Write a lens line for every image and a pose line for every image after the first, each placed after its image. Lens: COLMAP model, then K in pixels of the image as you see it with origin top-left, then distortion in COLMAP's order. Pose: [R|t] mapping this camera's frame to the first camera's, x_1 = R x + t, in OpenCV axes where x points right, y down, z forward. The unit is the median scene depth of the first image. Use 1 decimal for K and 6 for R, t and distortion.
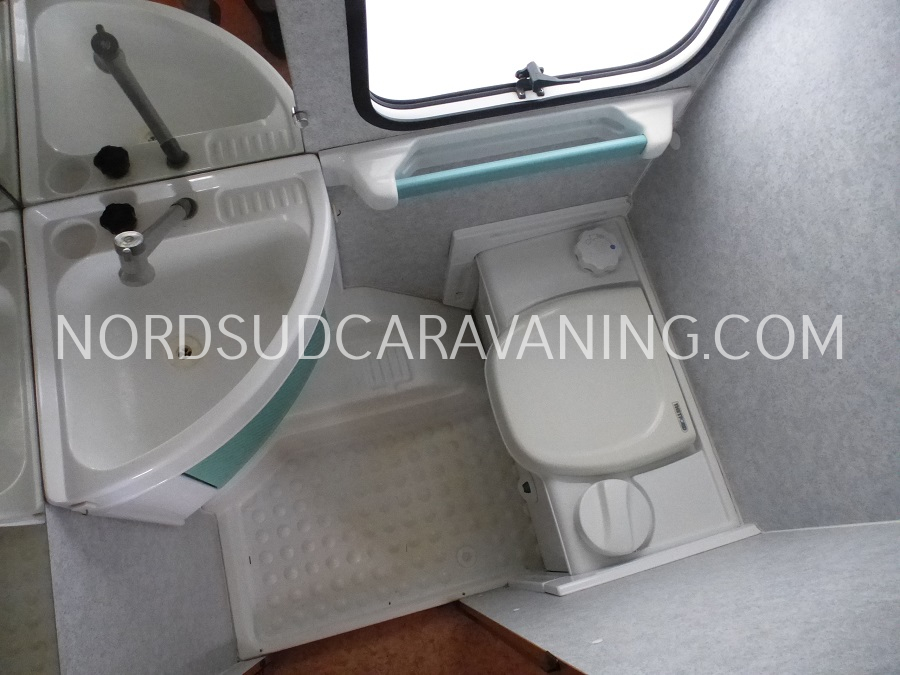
lens RADIAL K [[640.9, 0, 450.8], [0, 640.9, 332.7], [0, 0, 1]] dist [-0.066386, 0.026333]
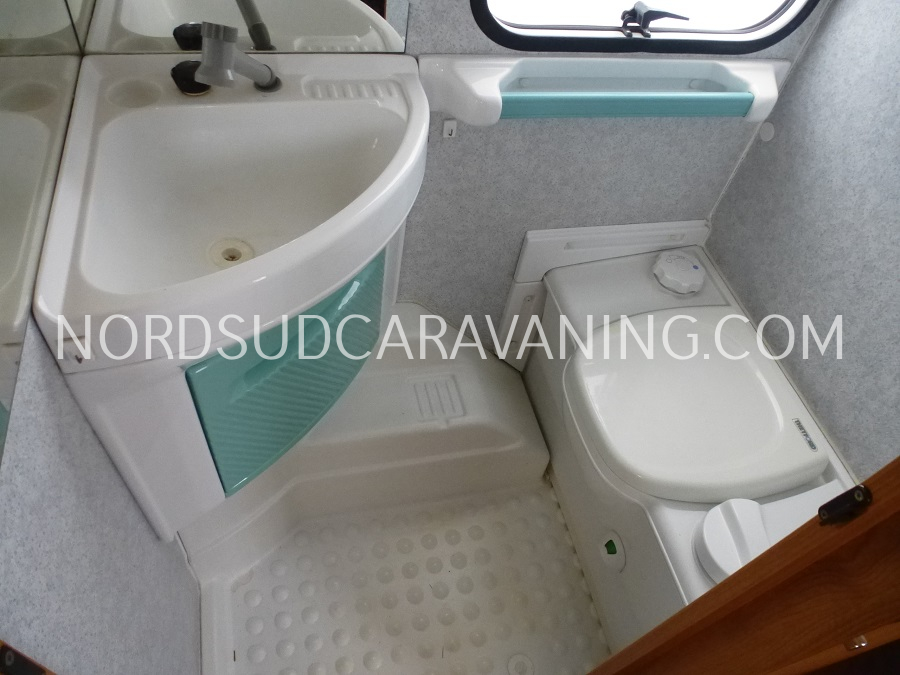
lens RADIAL K [[640.9, 0, 450.8], [0, 640.9, 332.7], [0, 0, 1]] dist [-0.066386, 0.026333]
pose [[0.998548, 0.049974, 0.020111, -0.124582], [-0.040088, 0.938751, -0.342256, 0.315503], [-0.035983, 0.340953, 0.939391, 0.213056]]
